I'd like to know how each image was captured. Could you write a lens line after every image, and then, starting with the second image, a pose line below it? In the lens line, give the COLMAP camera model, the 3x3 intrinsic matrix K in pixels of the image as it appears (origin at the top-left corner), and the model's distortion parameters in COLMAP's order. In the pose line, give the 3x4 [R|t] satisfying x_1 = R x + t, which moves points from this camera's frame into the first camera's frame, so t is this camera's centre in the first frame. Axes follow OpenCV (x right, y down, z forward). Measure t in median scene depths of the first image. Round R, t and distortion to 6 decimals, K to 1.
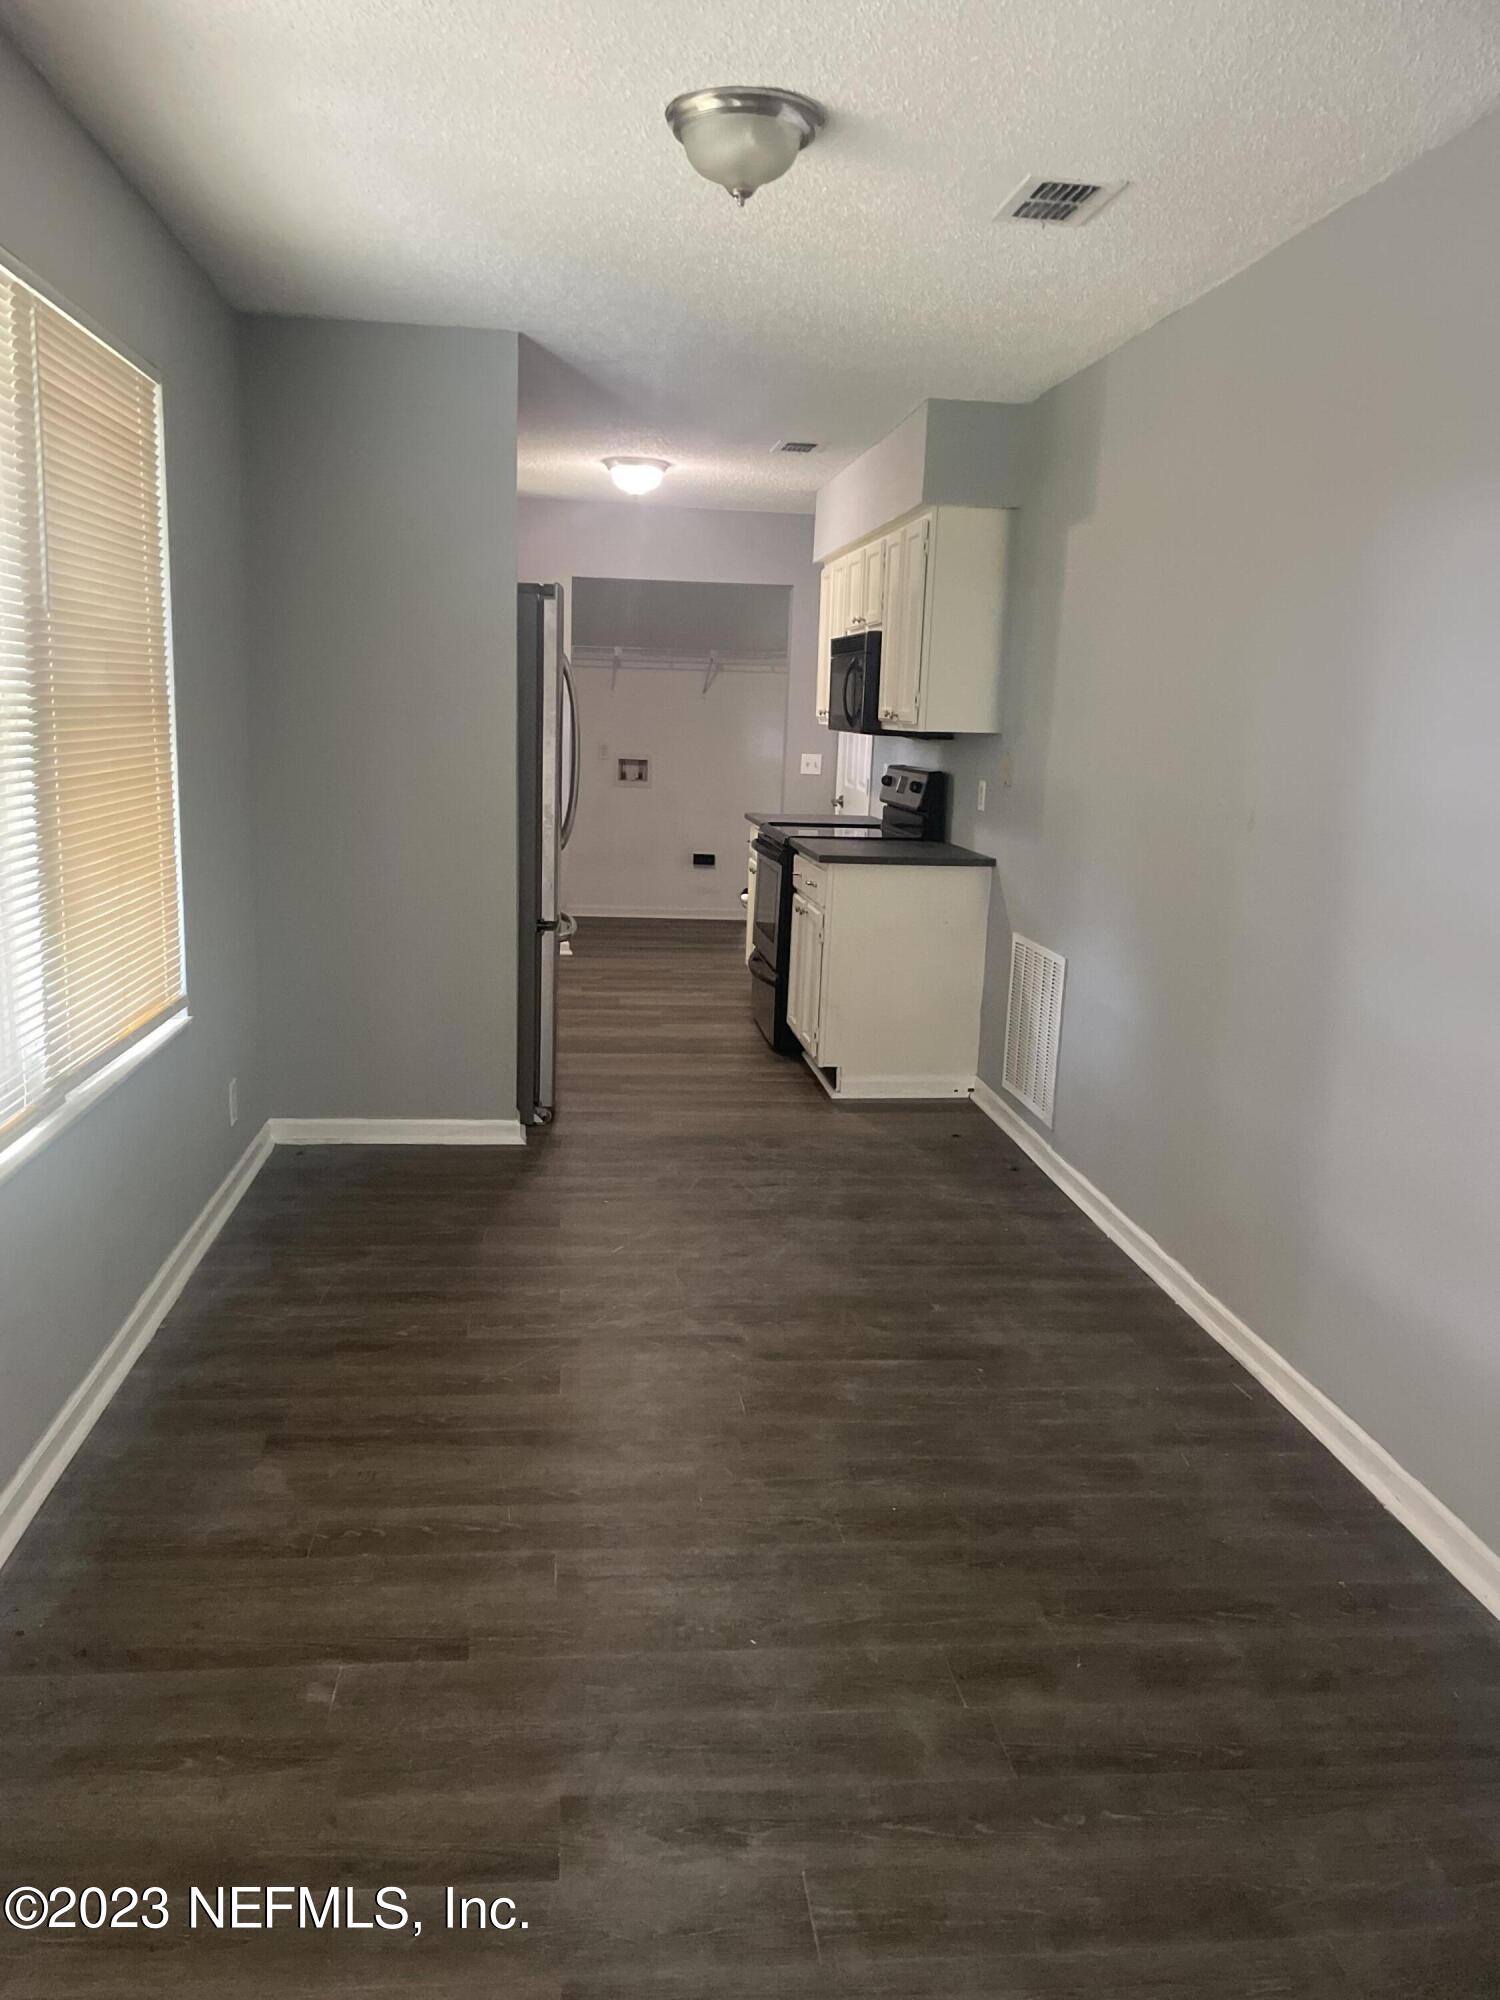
lens RADIAL K [[1517.6, 0, 750.0], [0, 1517.6, 1000.0], [0, 0, 1]] dist [0.094219, -0.126167]
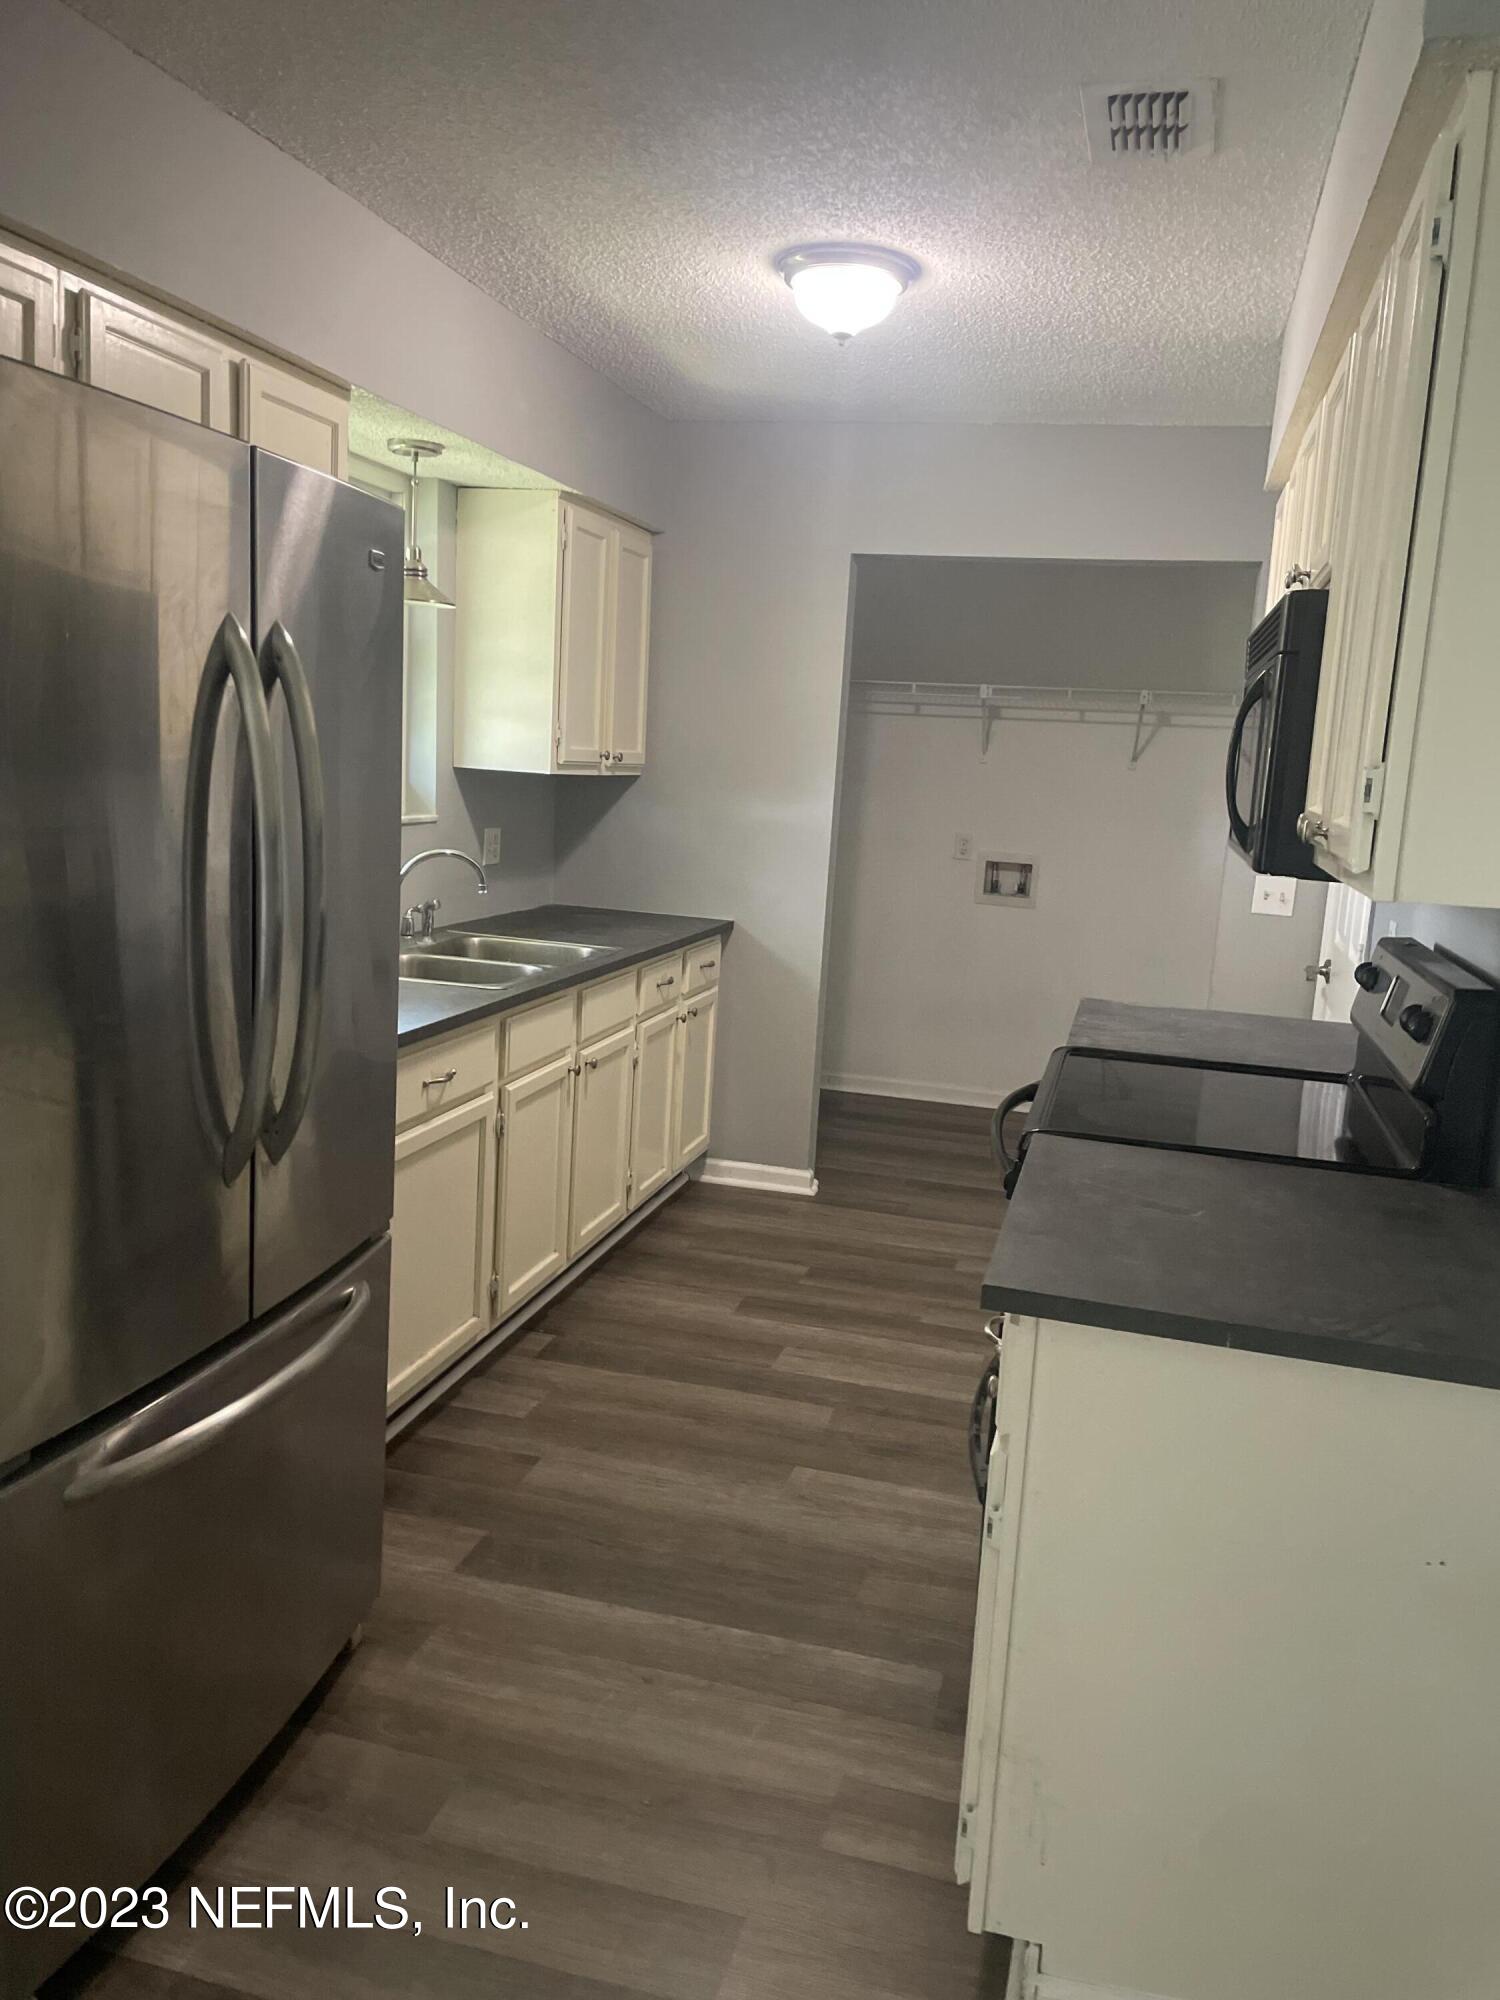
lens RADIAL K [[1517.6, 0, 750.0], [0, 1517.6, 1000.0], [0, 0, 1]] dist [0.094219, -0.126167]
pose [[0.926810, 0.079061, -0.367115, 0.060816], [-0.094728, 0.995194, -0.024826, -0.077142], [0.363387, 0.057785, 0.929844, 0.384636]]
